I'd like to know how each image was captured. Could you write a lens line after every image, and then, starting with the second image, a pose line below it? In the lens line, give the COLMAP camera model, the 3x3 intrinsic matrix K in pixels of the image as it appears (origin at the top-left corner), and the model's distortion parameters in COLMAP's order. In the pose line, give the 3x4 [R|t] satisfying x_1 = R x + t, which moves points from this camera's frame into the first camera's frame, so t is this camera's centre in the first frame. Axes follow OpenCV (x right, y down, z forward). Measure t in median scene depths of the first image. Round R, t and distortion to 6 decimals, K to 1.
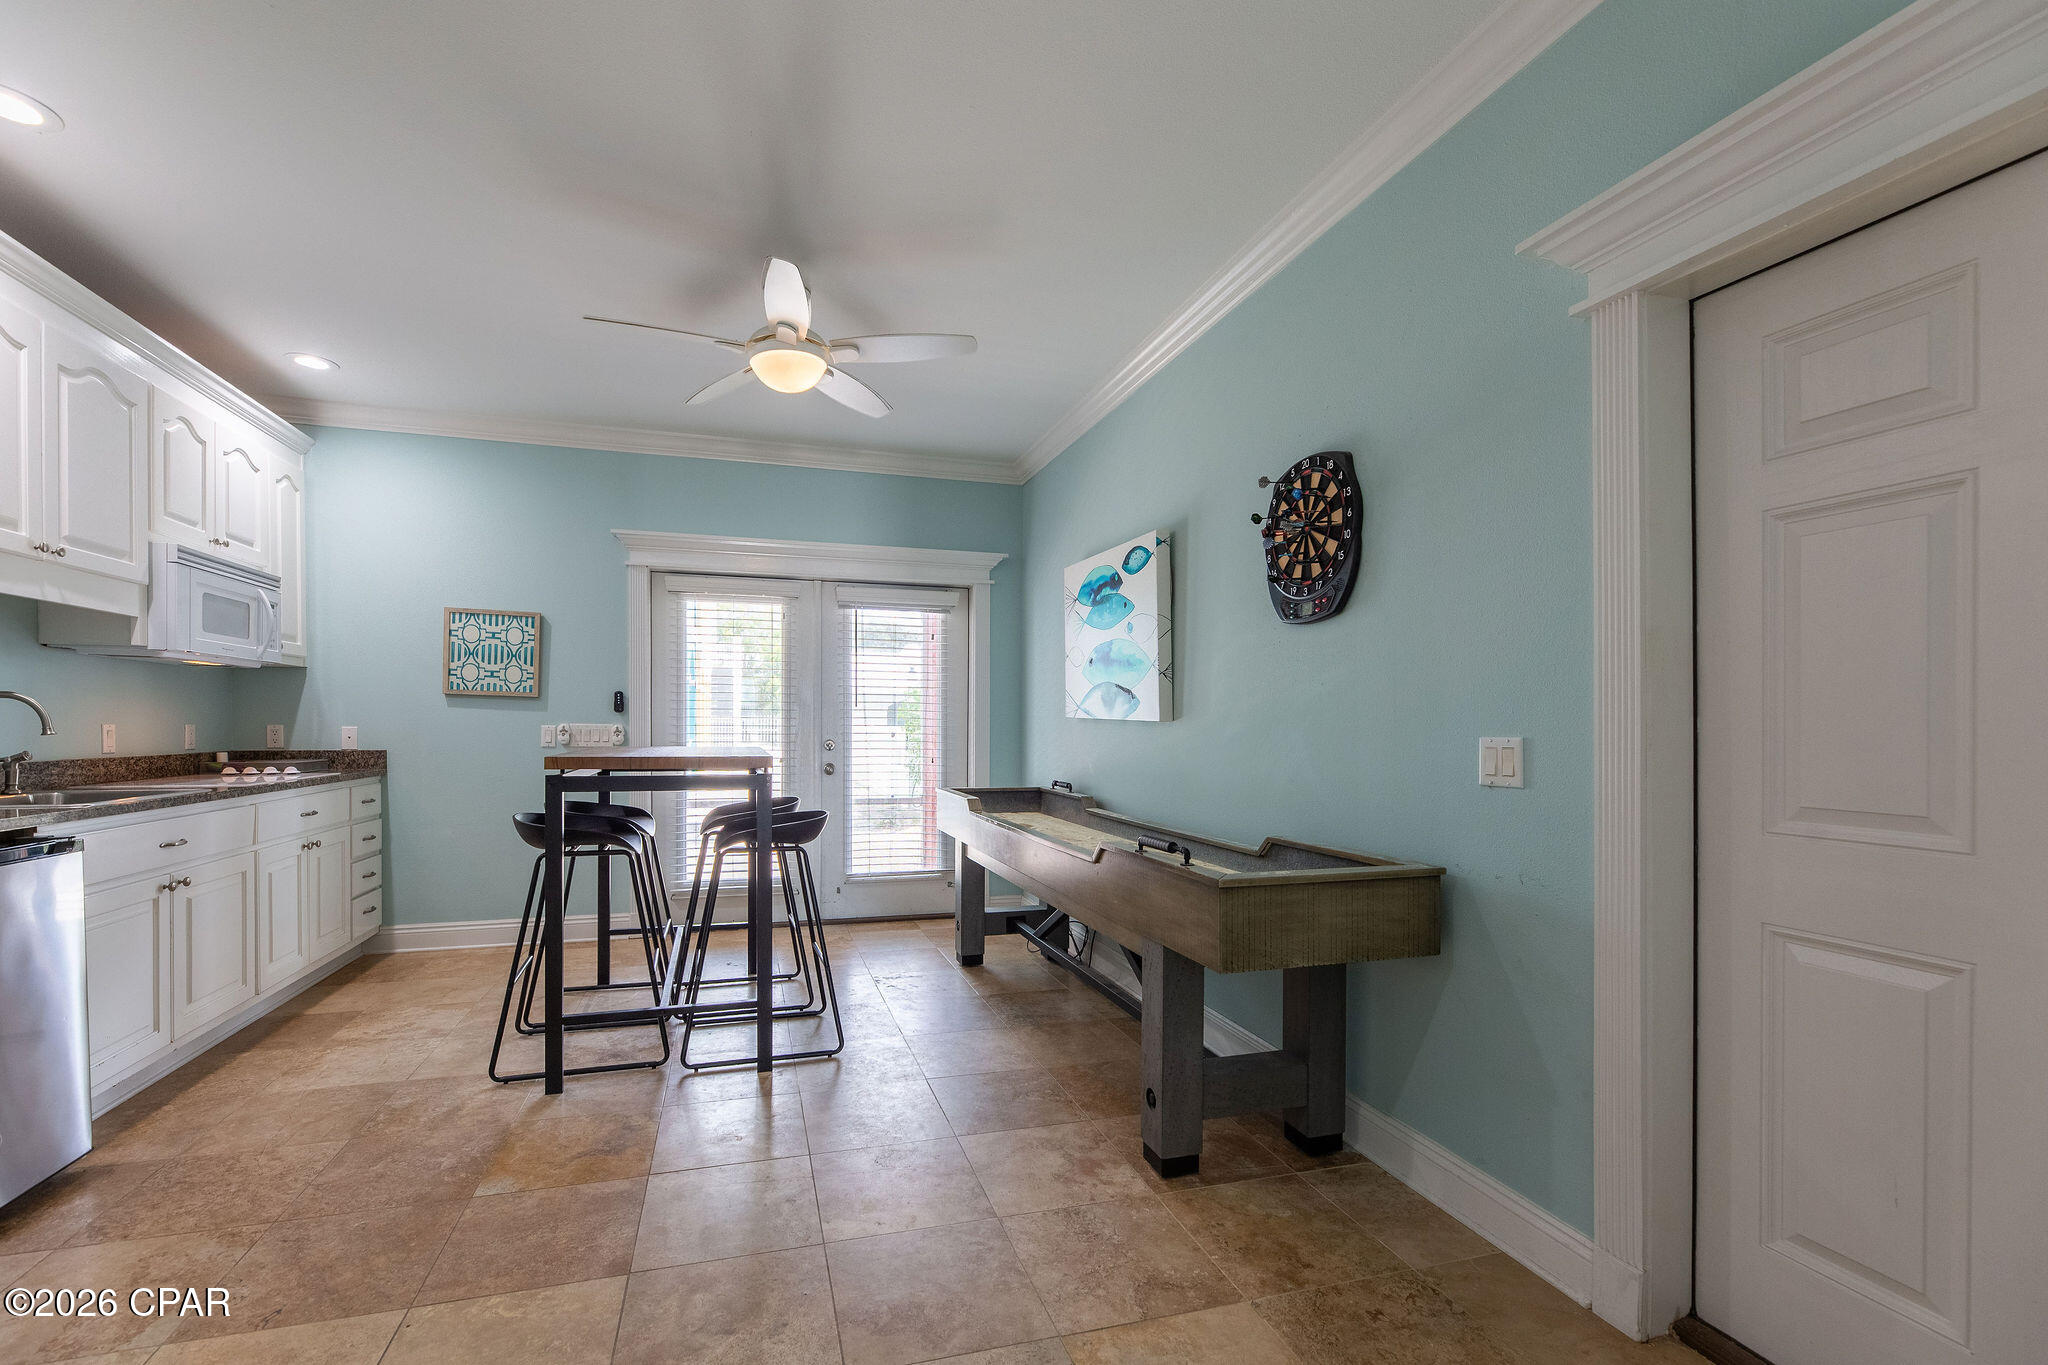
lens RADIAL K [[866.3, 0, 995.7], [0, 866.3, 735.2], [0, 0, 1]] dist [-0.004323, 0.000069]
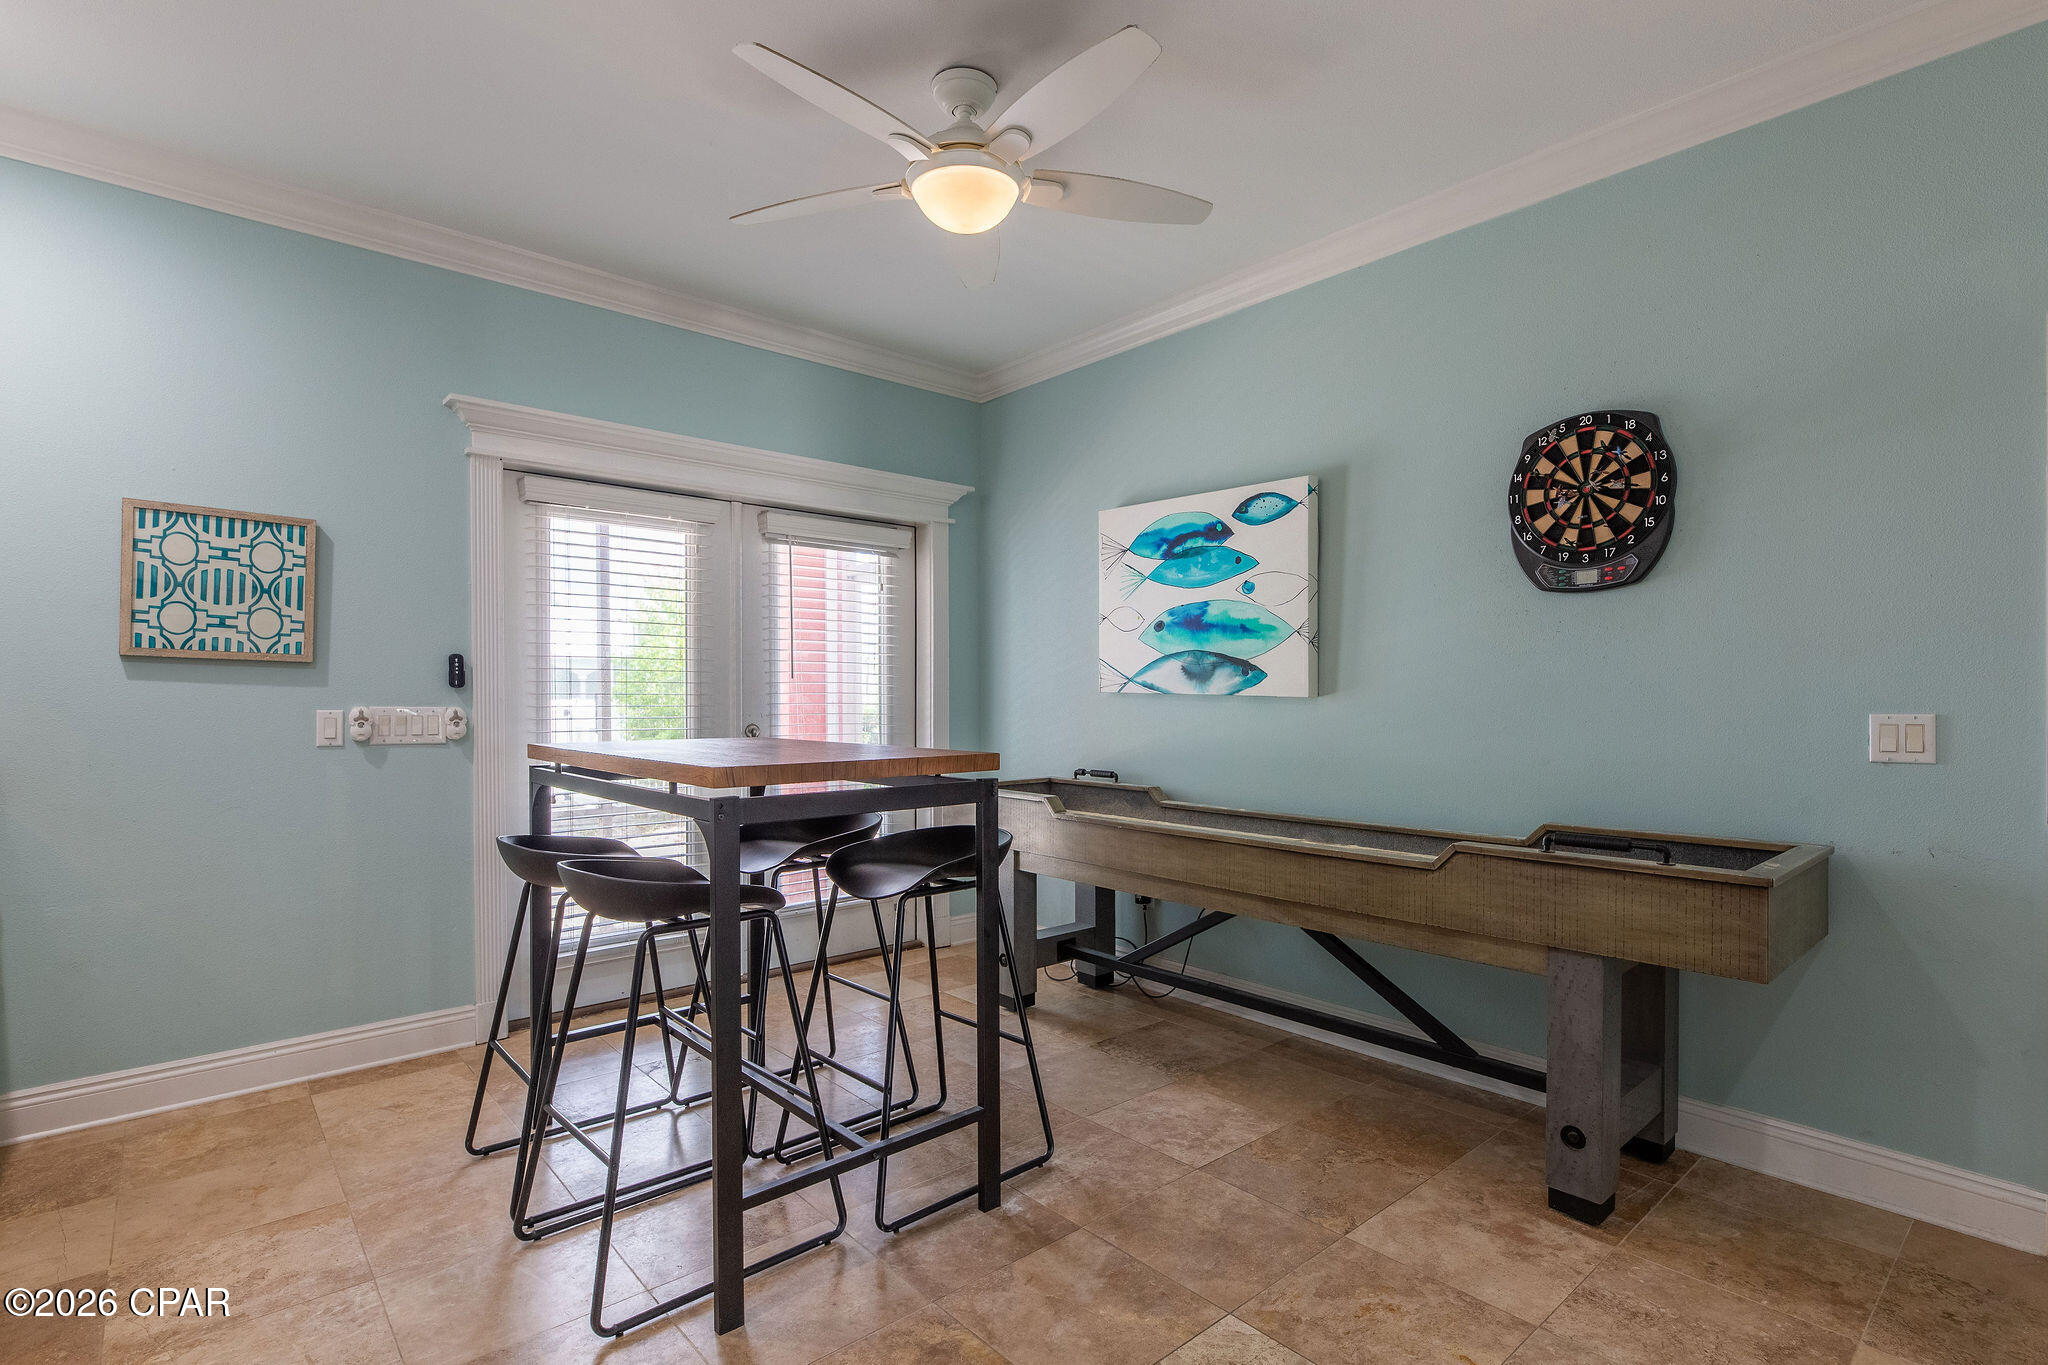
lens RADIAL K [[979.8, 0, 1038.3], [0, 979.8, 712.9], [0, 0, 1]] dist [0.001732, -0.002198]
pose [[0.901066, -0.014750, 0.433431, -0.470215], [0.012018, 0.999887, 0.009042, -0.012351], [-0.433515, -0.002939, 0.901142, 0.230077]]
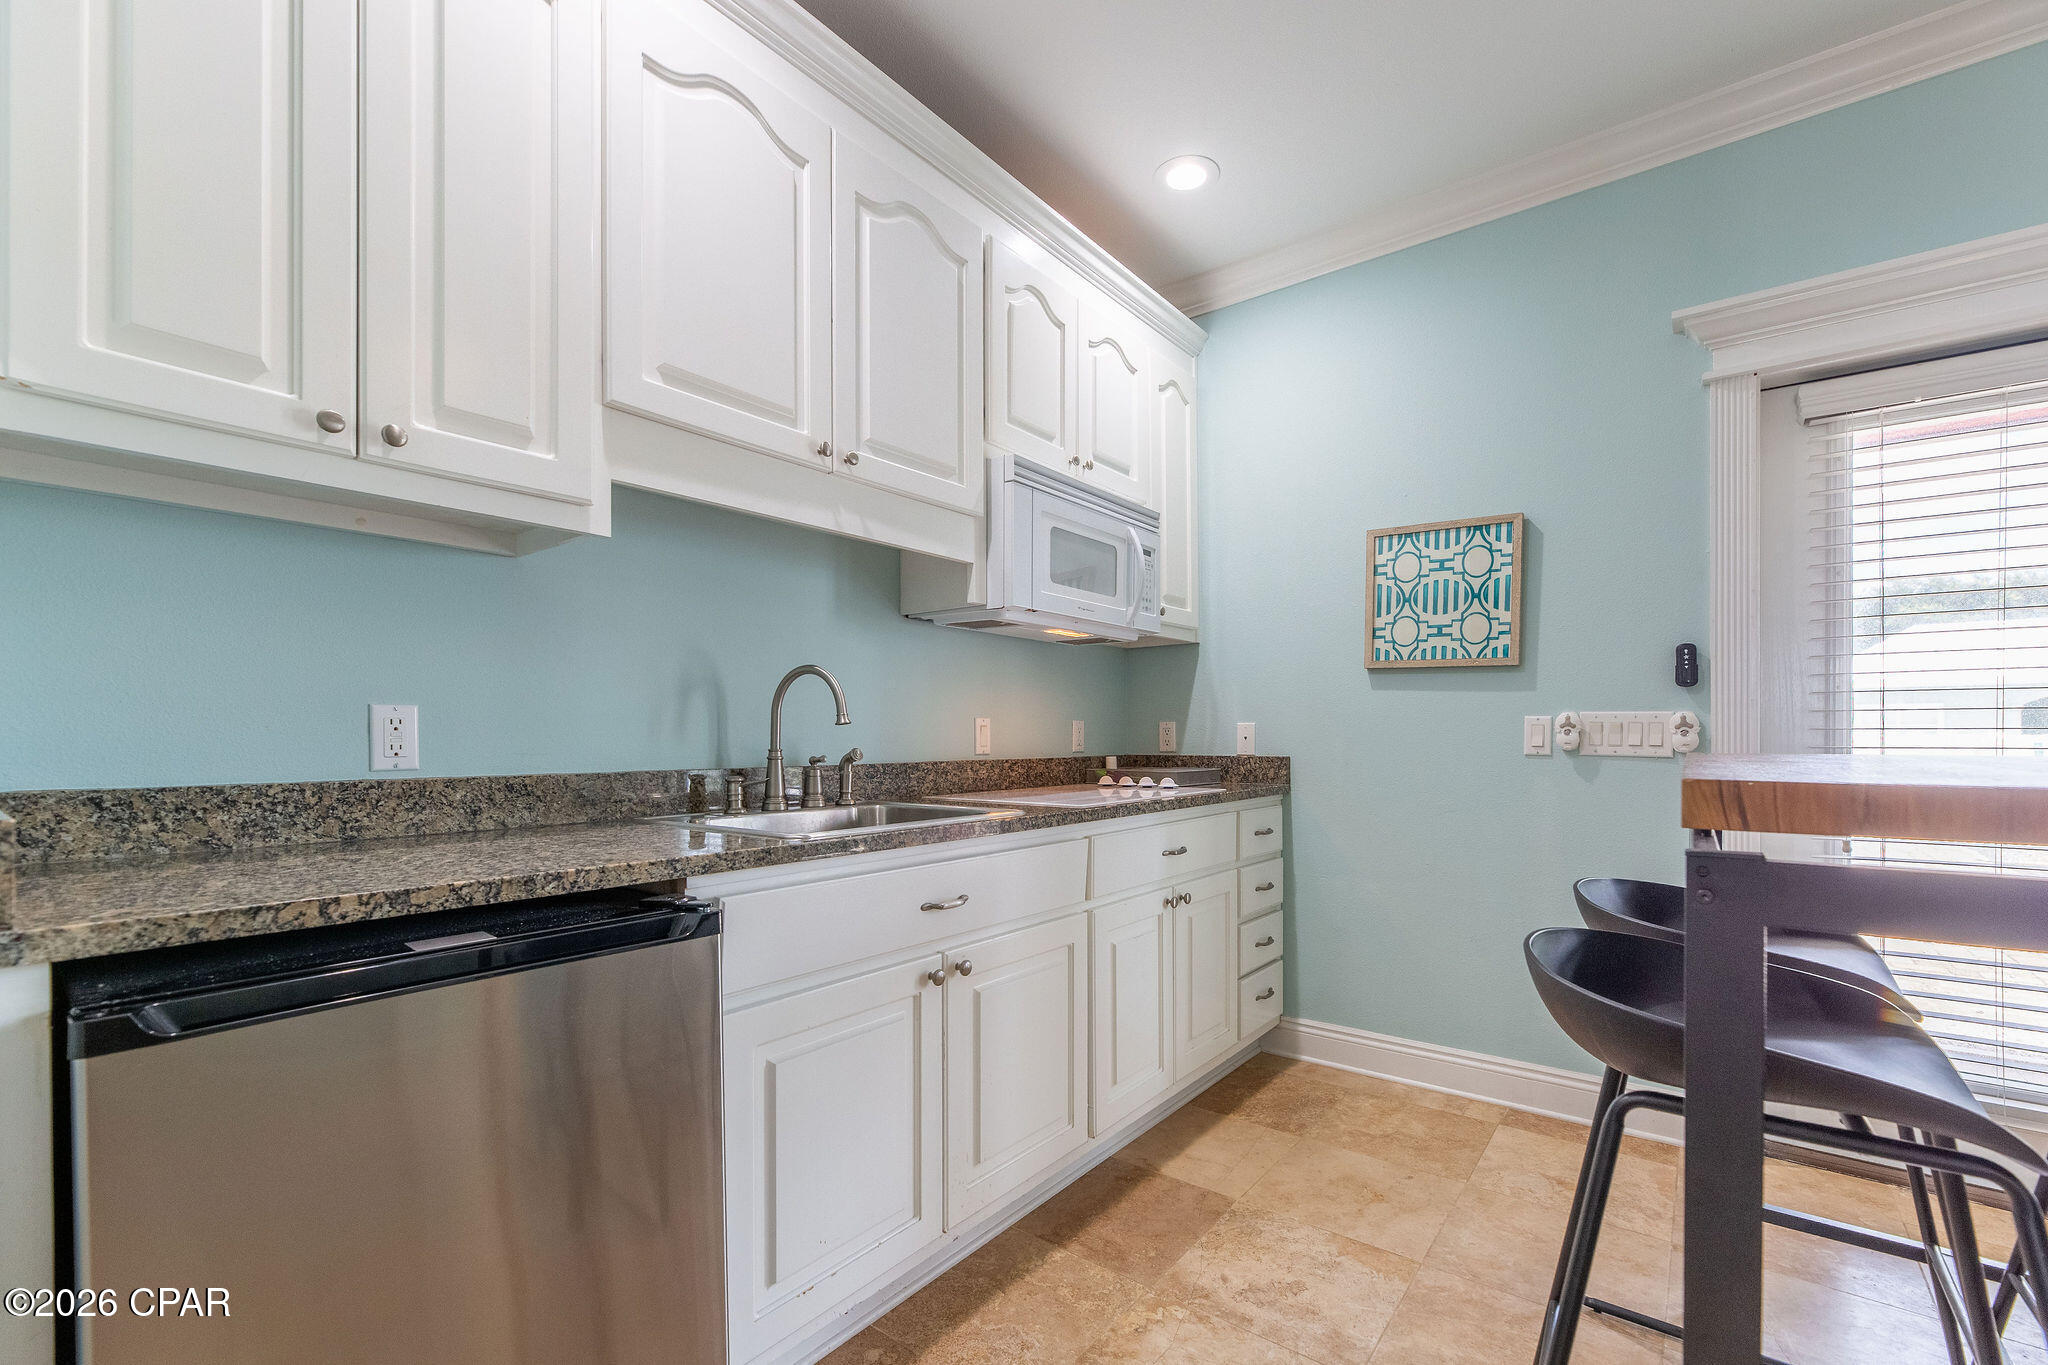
lens RADIAL K [[866.3, 0, 1036.7], [0, 866.3, 736.7], [0, 0, 1]] dist [-0.004323, 0.000069]
pose [[0.586044, -0.005353, -0.810262, -0.328648], [-0.005597, 0.999928, -0.010654, 0.012013], [0.810260, 0.010779, 0.585972, 0.535126]]
